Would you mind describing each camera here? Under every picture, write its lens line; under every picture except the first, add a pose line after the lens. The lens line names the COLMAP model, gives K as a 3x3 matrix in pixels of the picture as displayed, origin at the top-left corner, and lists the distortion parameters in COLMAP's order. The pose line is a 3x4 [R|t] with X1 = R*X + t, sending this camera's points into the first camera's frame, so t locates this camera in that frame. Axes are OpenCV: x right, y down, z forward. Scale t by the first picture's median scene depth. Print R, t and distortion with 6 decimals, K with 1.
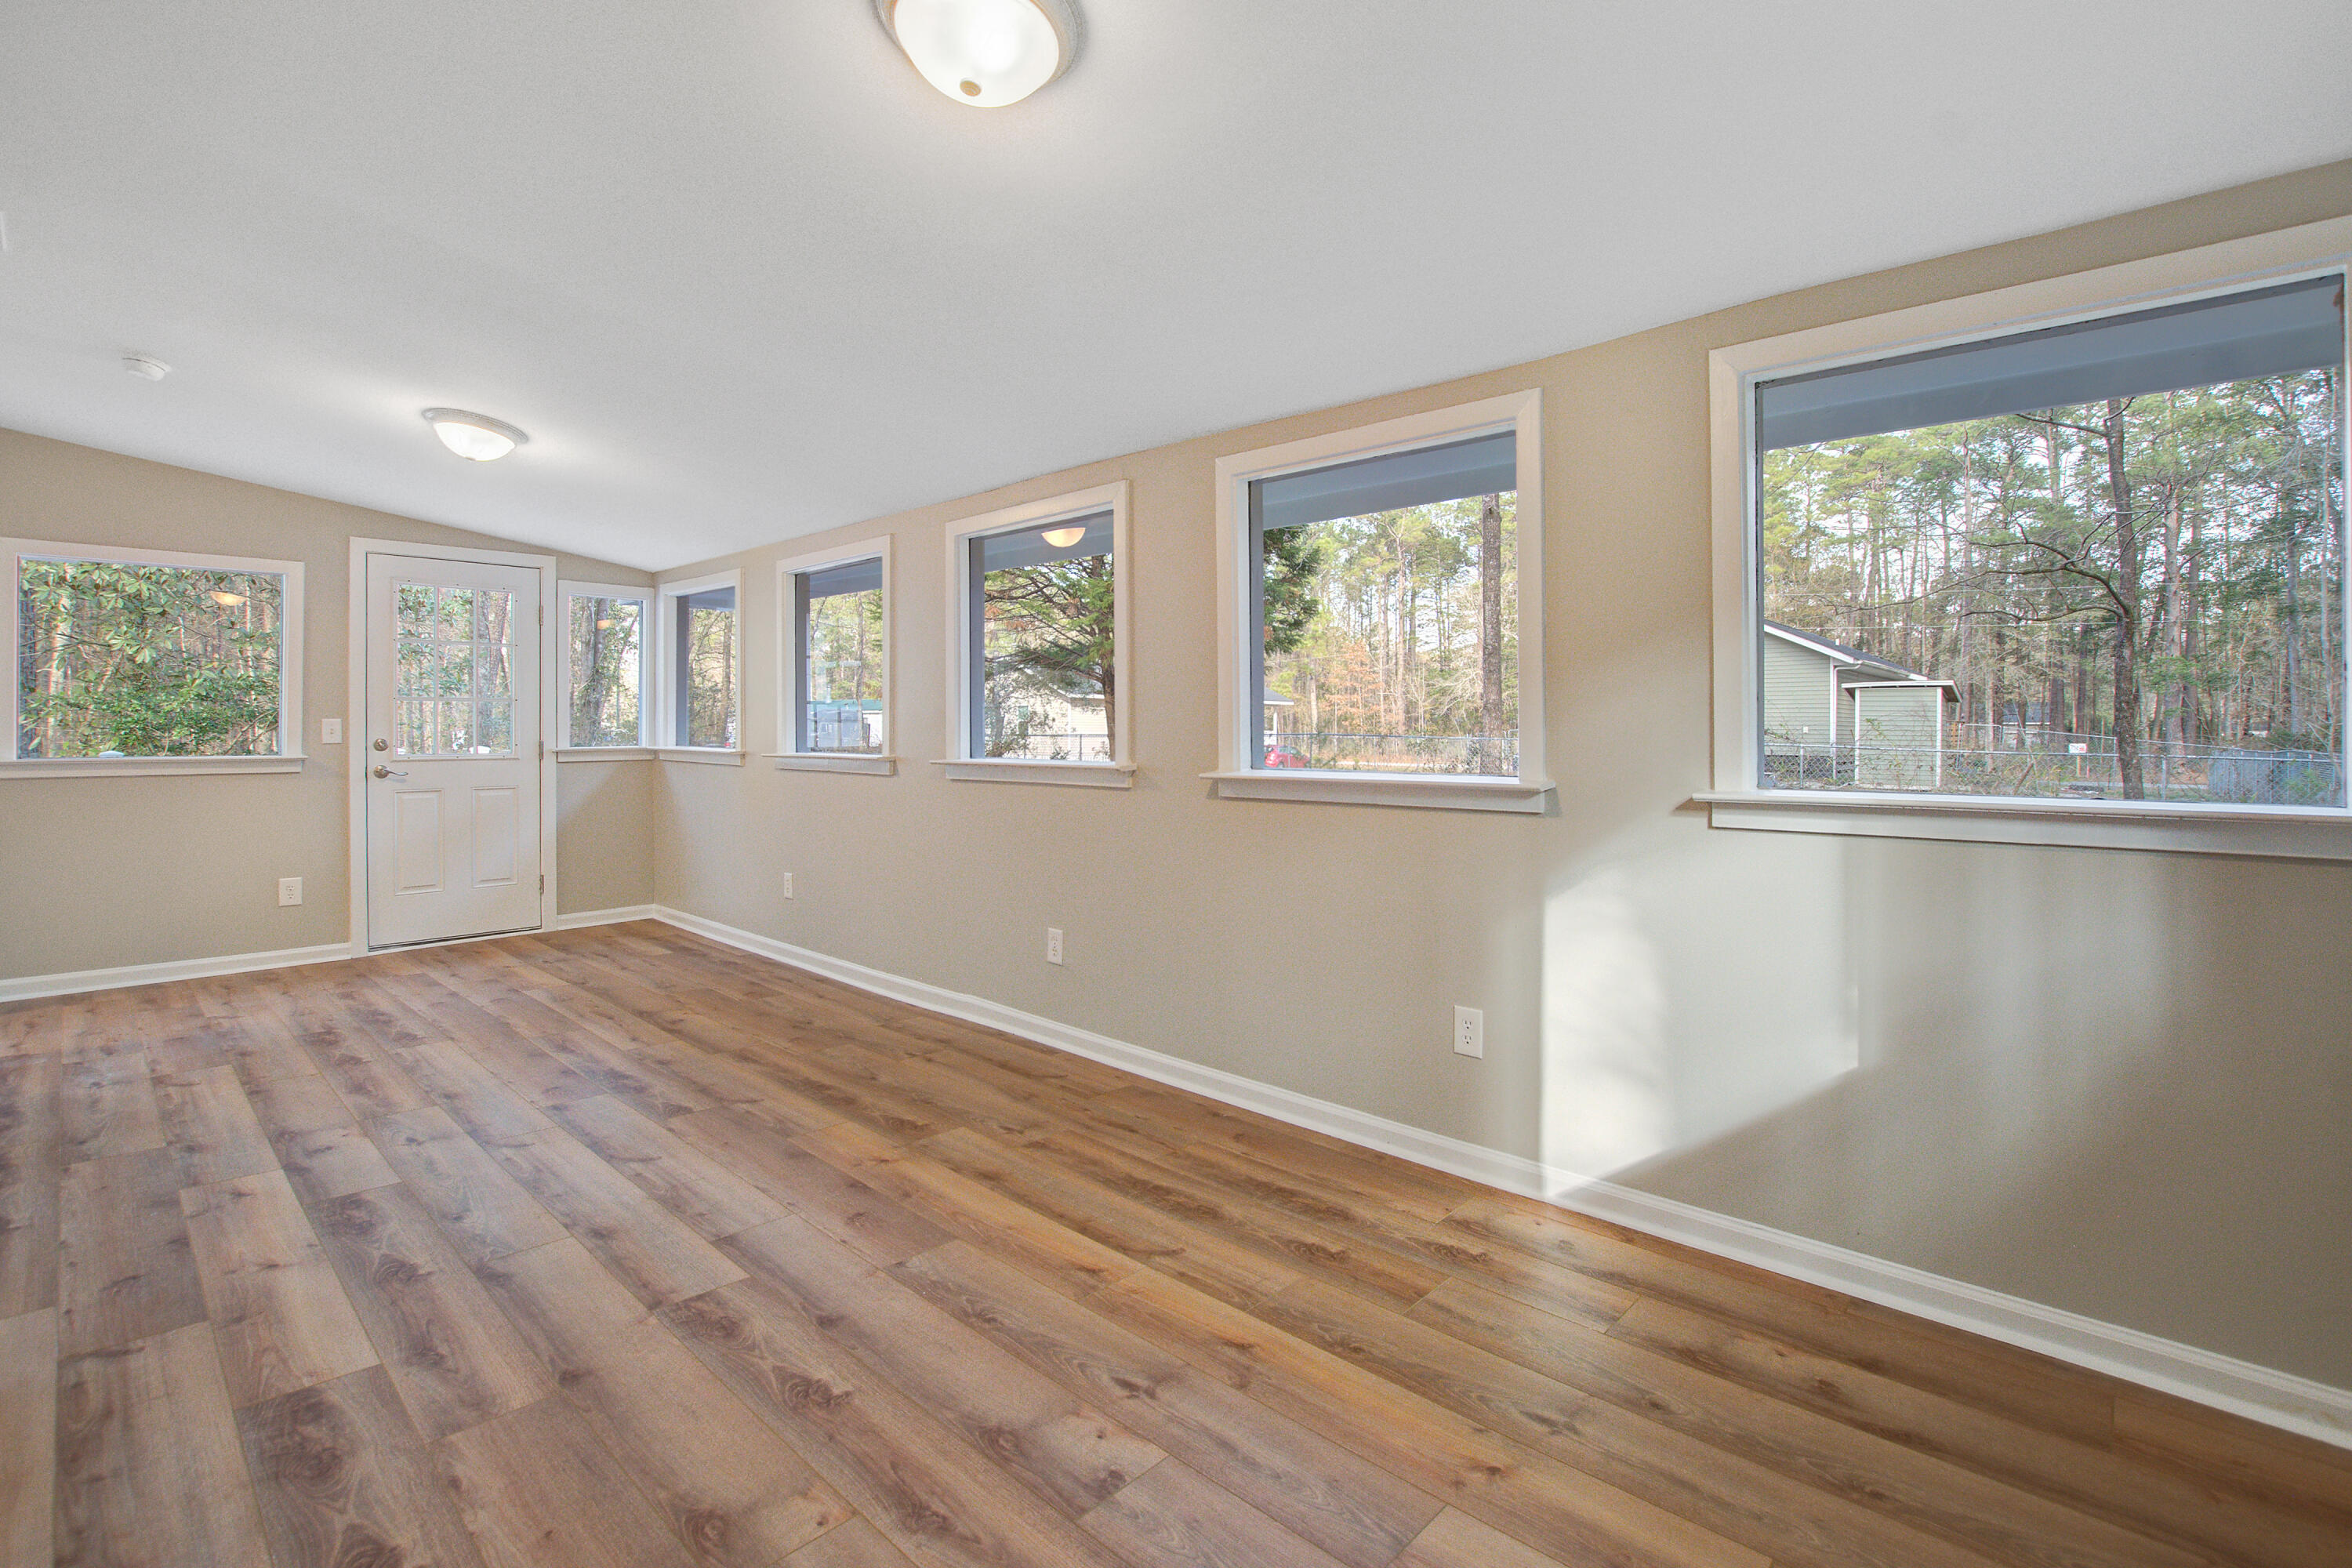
lens RADIAL K [[1039.5, 0, 1225.1], [0, 1039.5, 742.7], [0, 0, 1]] dist [-0.029839, 0.002586]
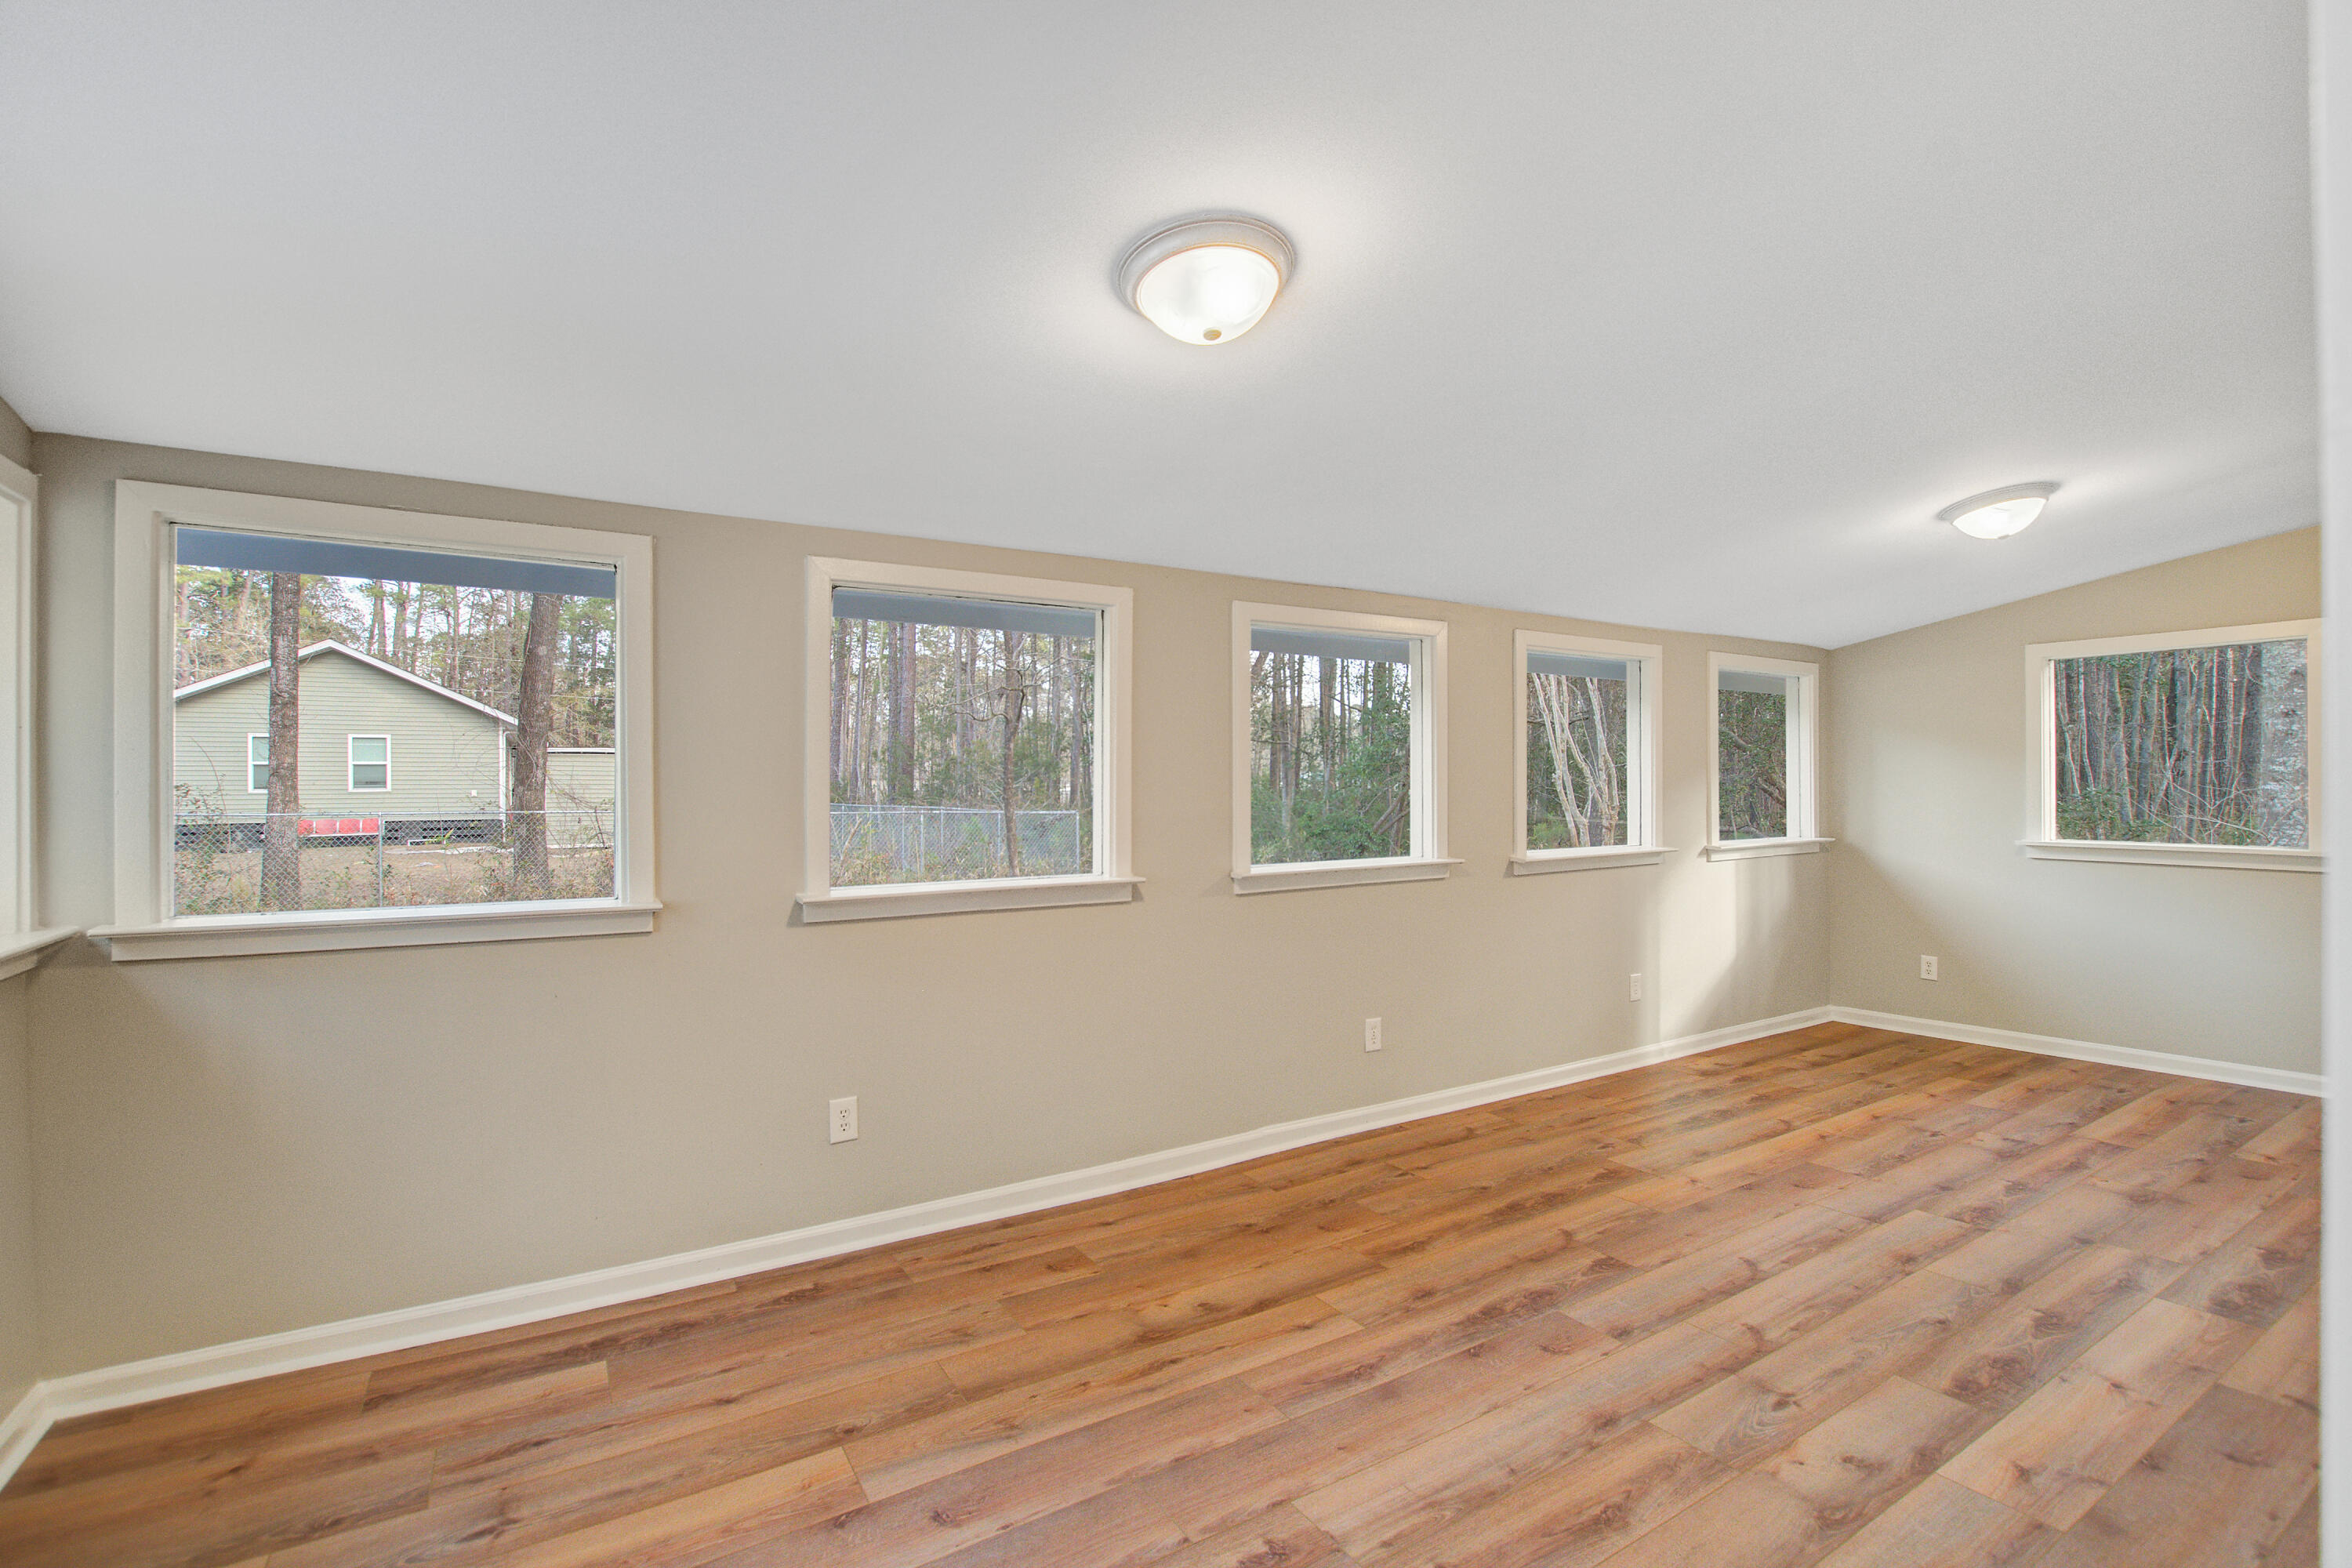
lens RADIAL K [[1039.5, 0, 1174.1], [0, 1039.5, 788.1], [0, 0, 1]] dist [-0.029839, 0.002586]
pose [[0.303717, -0.004837, 0.952750, -1.809498], [0.019255, 0.999814, -0.001062, -0.071041], [-0.952568, 0.018668, 0.303754, 1.312334]]
